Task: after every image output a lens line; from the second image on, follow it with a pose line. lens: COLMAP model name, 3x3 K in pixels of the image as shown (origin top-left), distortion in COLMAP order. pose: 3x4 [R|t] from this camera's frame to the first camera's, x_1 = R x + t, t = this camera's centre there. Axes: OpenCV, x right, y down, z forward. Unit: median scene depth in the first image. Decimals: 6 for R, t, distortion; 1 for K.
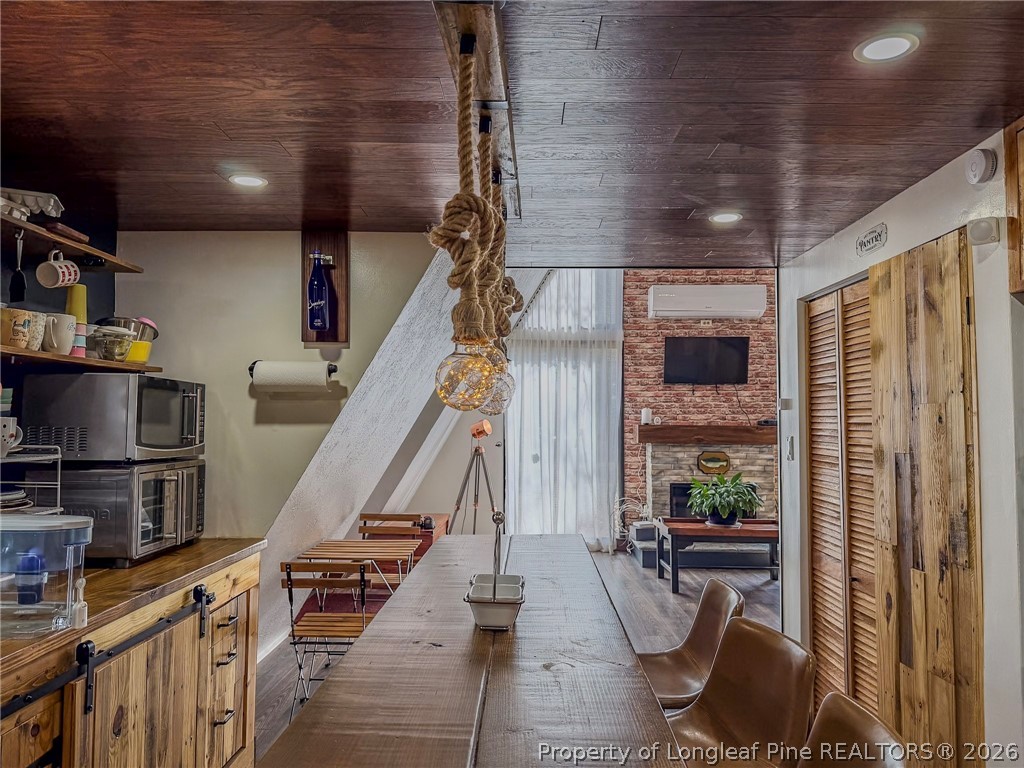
lens RADIAL K [[797.1, 0, 502.0], [0, 797.1, 381.9], [0, 0, 1]] dist [0.109680, -0.110505]
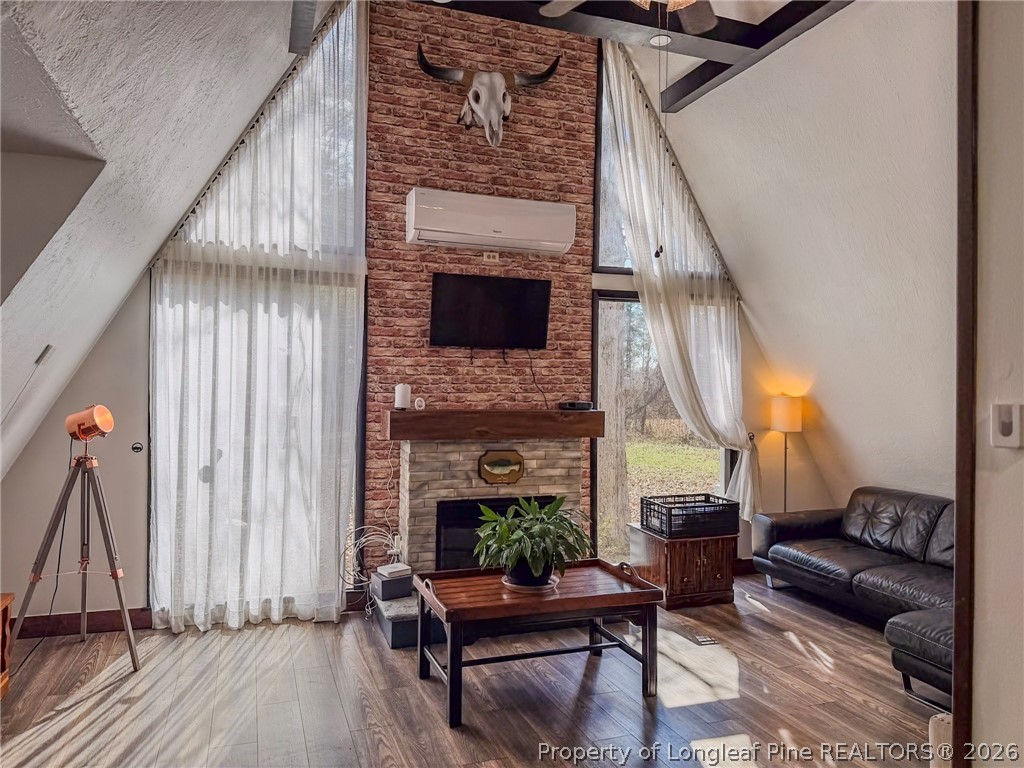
lens RADIAL K [[797.1, 0, 538.5], [0, 797.1, 385.8], [0, 0, 1]] dist [0.109680, -0.110505]
pose [[0.931217, 0.006581, 0.364407, 0.049997], [-0.026325, 0.998440, 0.049240, 0.000316], [-0.363514, -0.055447, 0.929937, 0.371176]]
